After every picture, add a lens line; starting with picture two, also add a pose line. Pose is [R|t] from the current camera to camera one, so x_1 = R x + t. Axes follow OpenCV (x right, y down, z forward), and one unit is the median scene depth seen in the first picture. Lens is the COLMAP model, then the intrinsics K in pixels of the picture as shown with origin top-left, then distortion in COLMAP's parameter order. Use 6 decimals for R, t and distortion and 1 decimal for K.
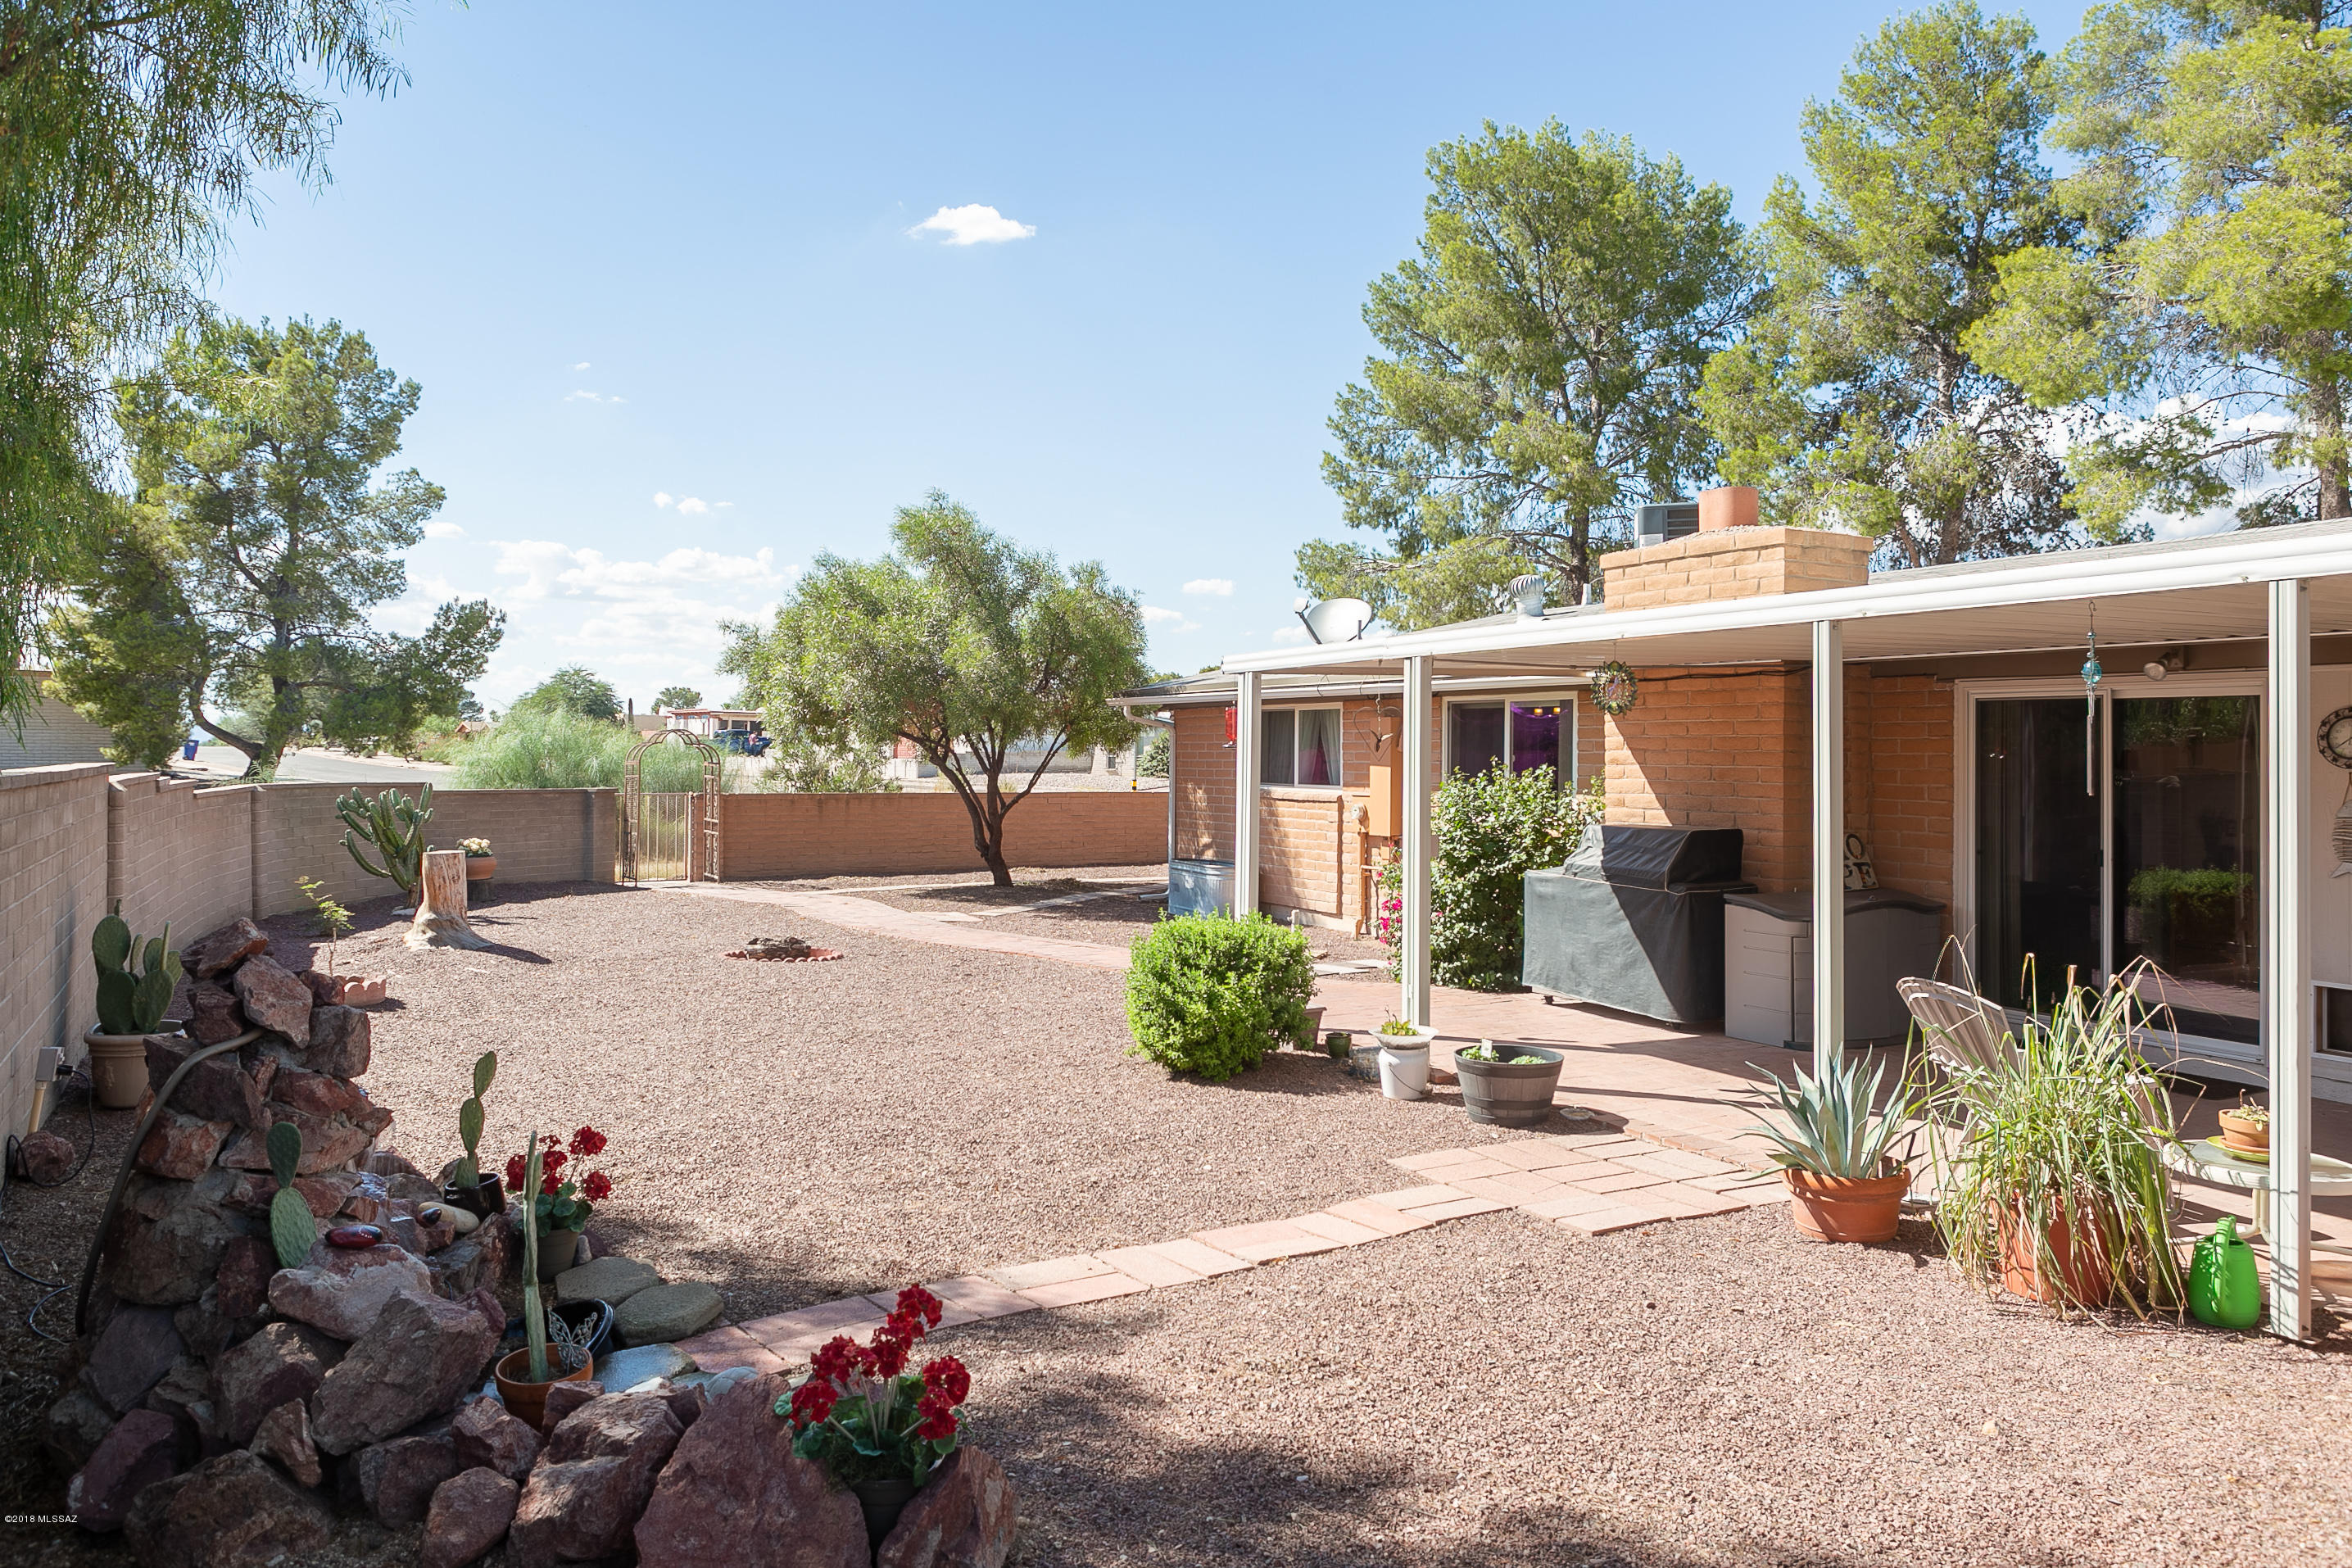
lens RADIAL K [[1601.0, 0, 1175.5], [0, 1601.0, 773.6], [0, 0, 1]] dist [-0.041130, 0.000983]
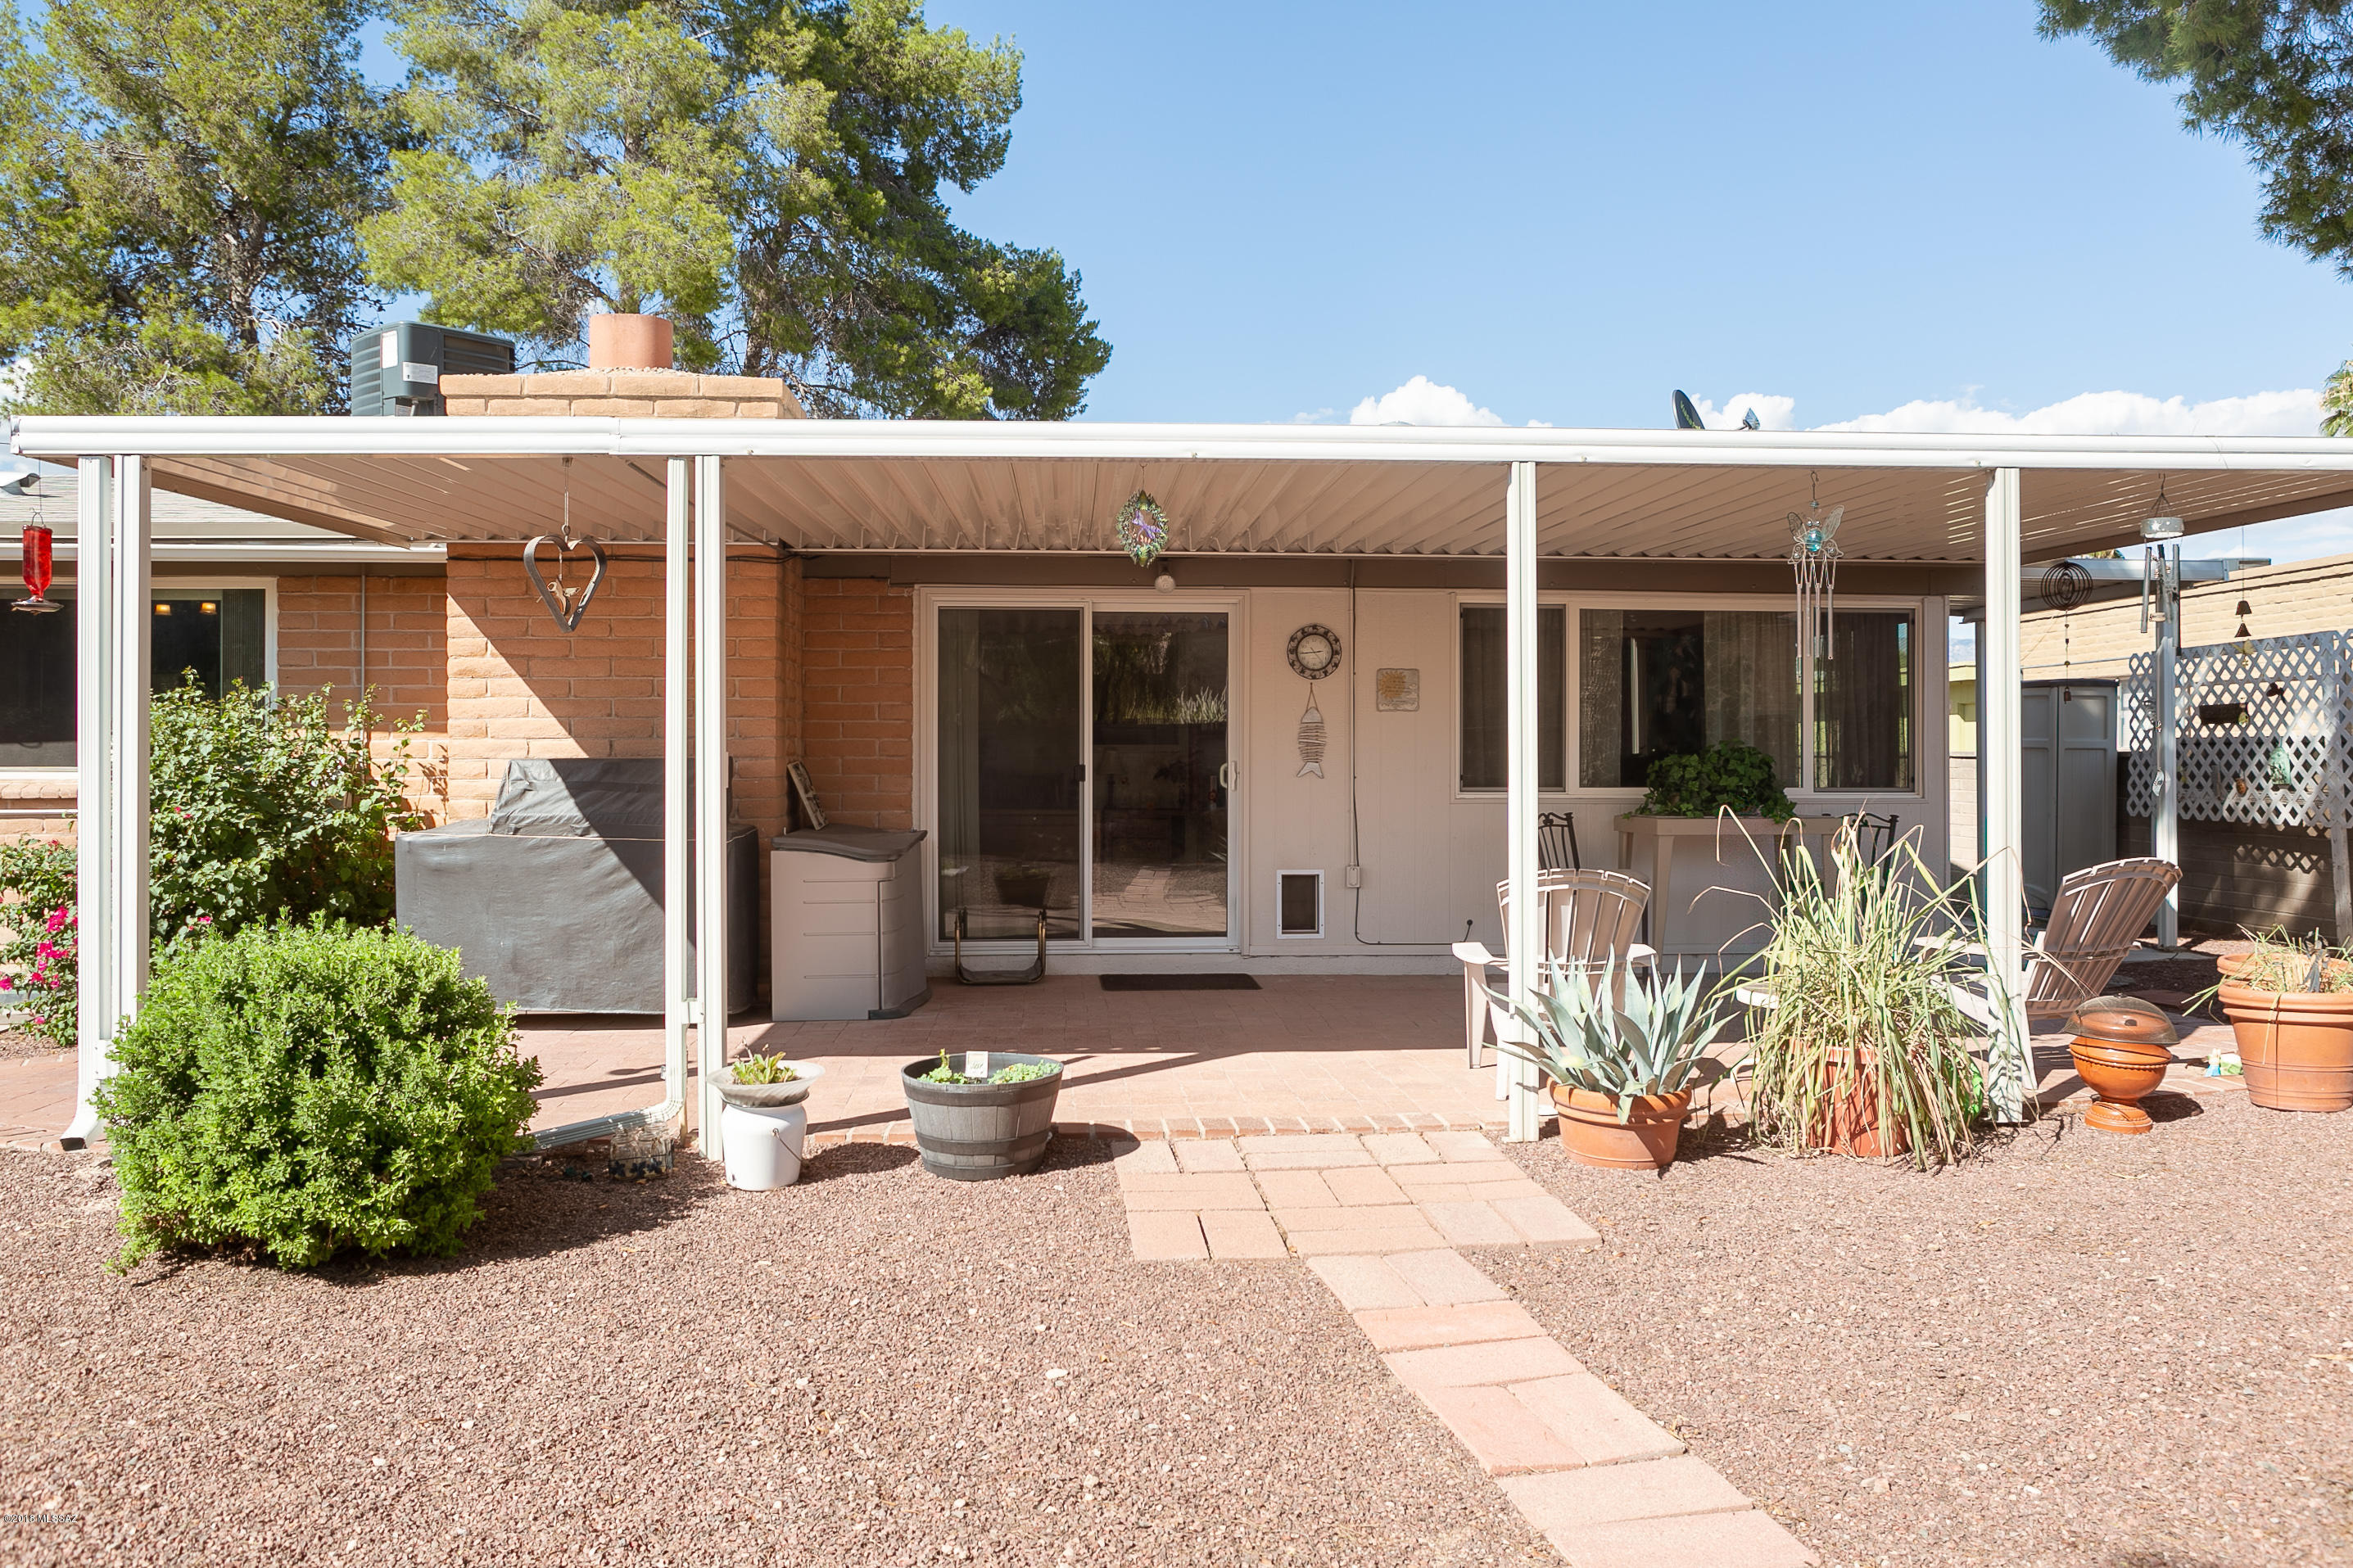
lens RADIAL K [[1594.3, 0, 1167.5], [0, 1594.3, 777.9], [0, 0, 1]] dist [-0.025203, 0.008067]
pose [[0.401484, -0.028225, 0.915431, -0.270659], [0.016951, 0.999583, 0.023385, 0.030447], [-0.915709, 0.006129, 0.401795, 0.490611]]
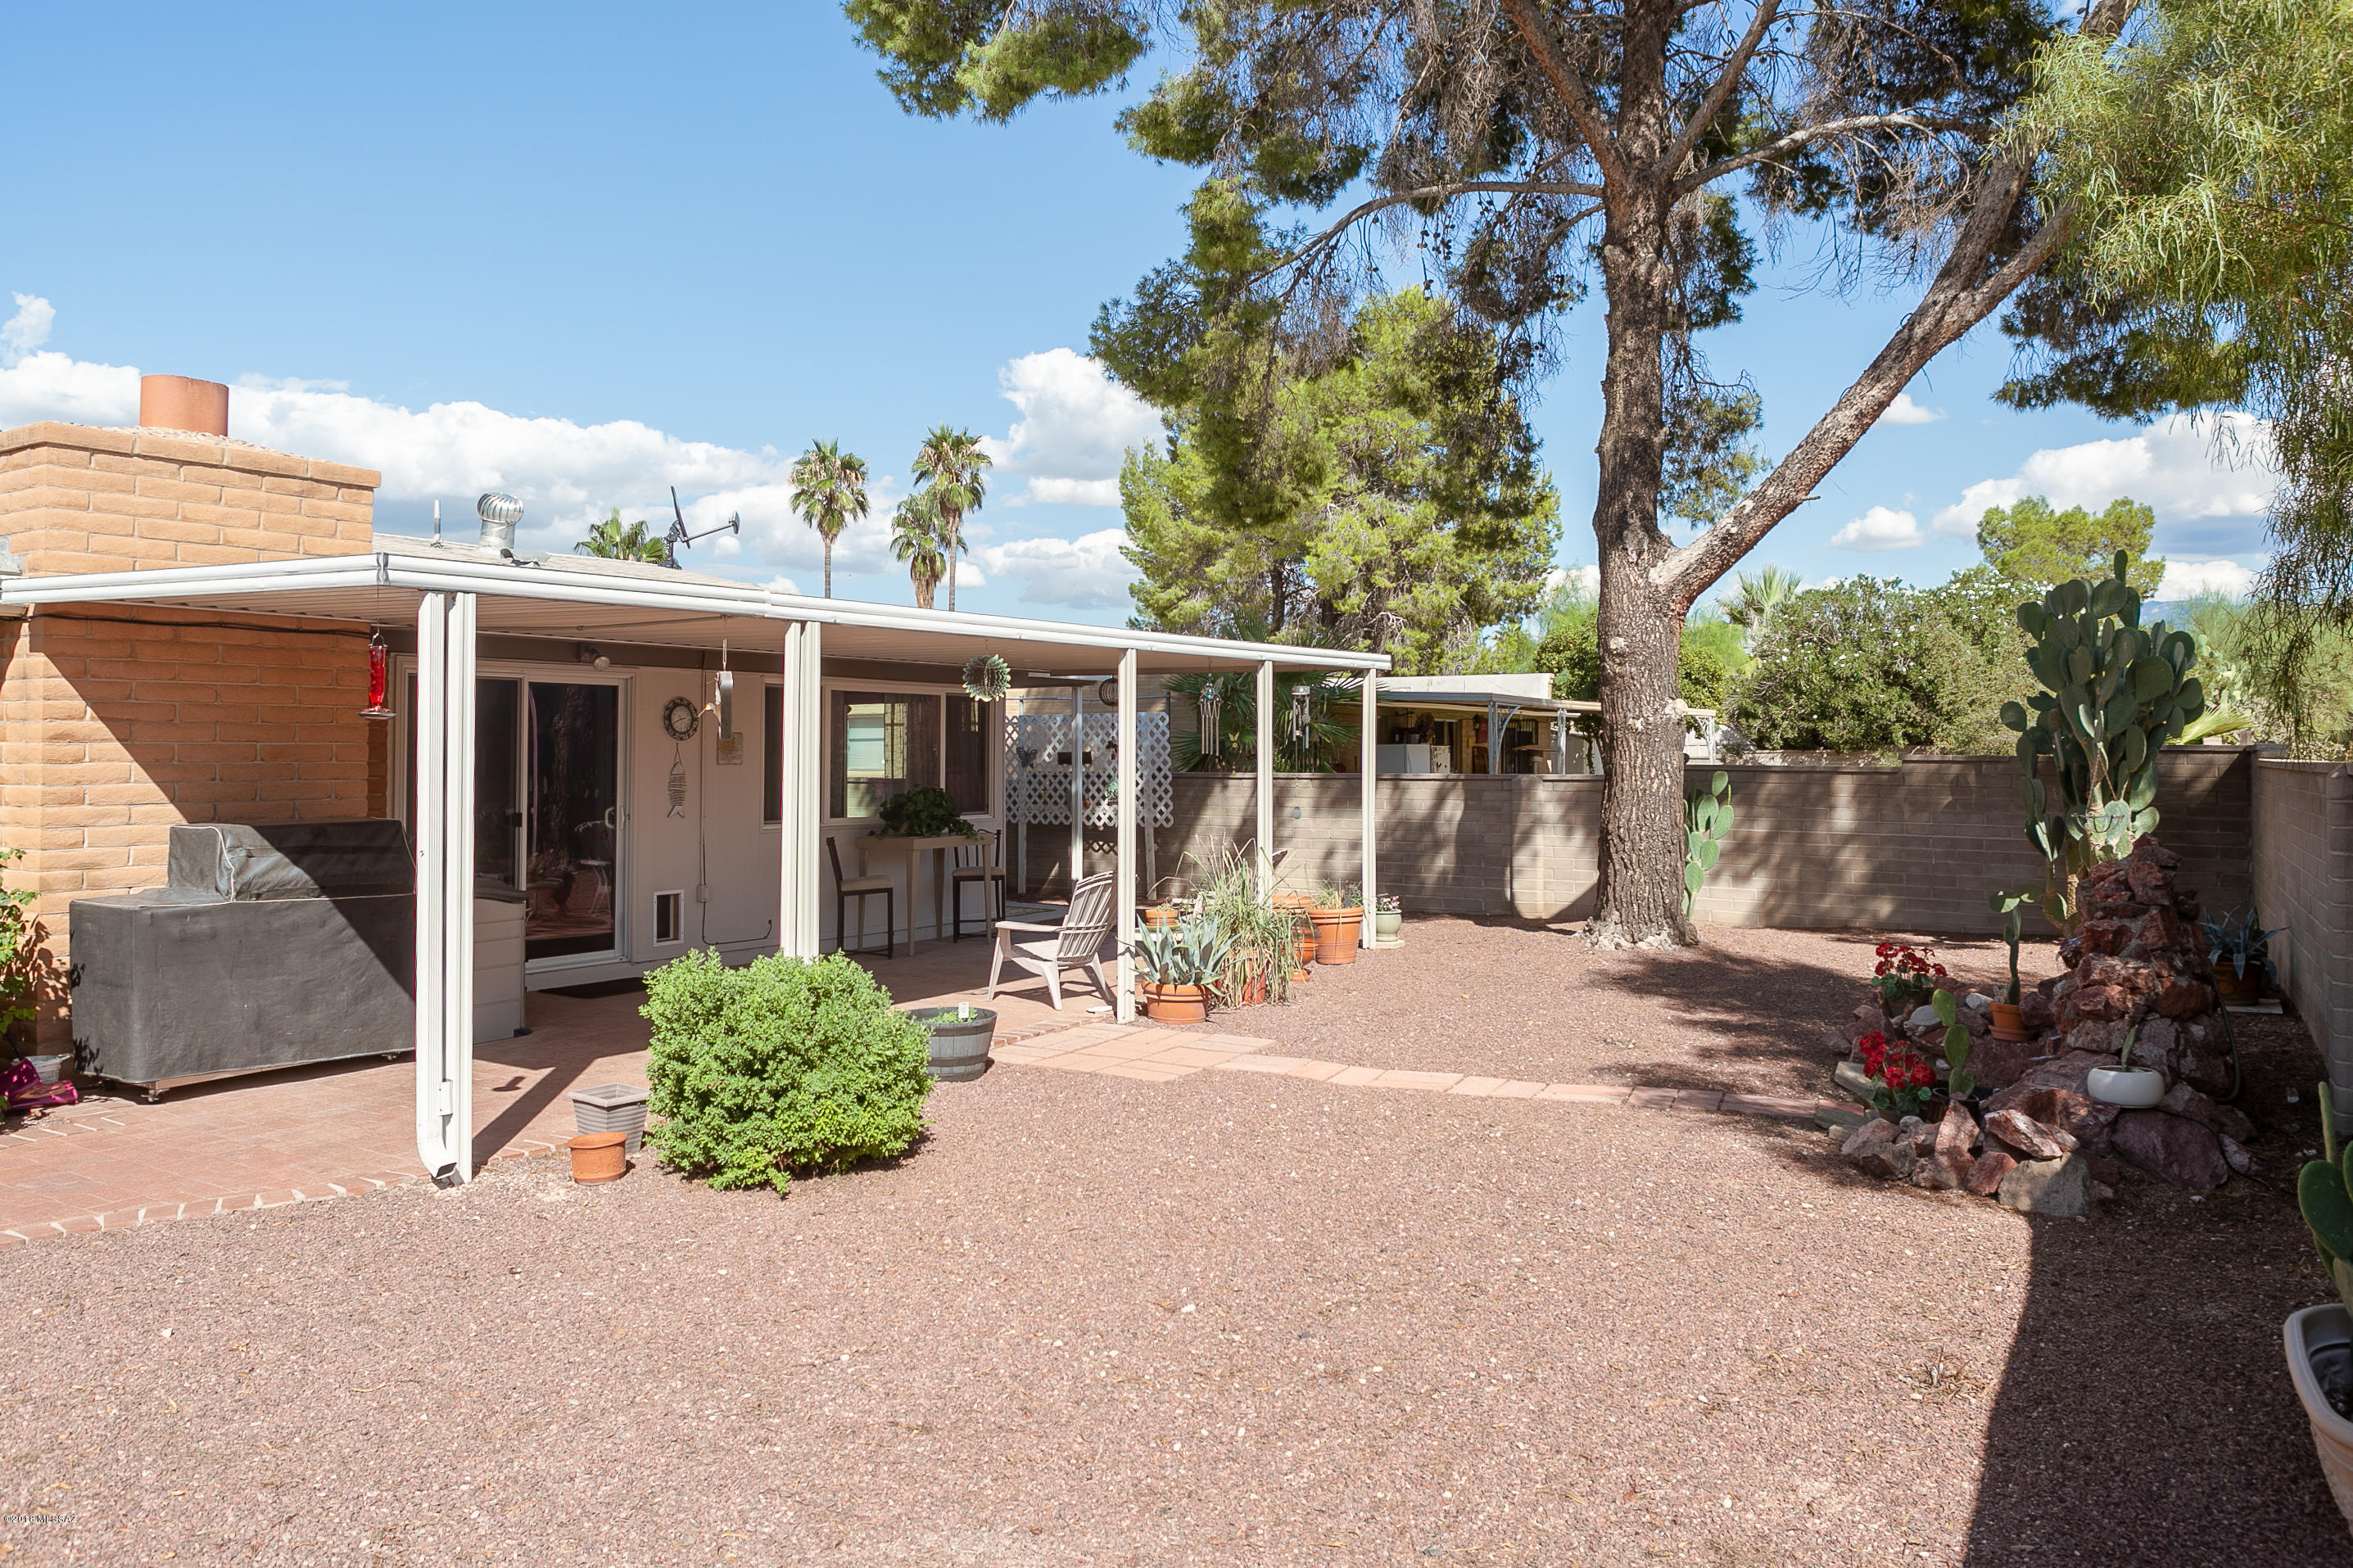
lens RADIAL K [[1640.1, 0, 1176.5], [0, 1640.1, 784.0], [0, 0, 1]] dist [-0.022364, -0.000076]
pose [[-0.495553, -0.029724, 0.868069, -0.608187], [0.003649, 0.999334, 0.036301, -0.012532], [-0.868570, 0.021157, -0.495114, 1.045095]]
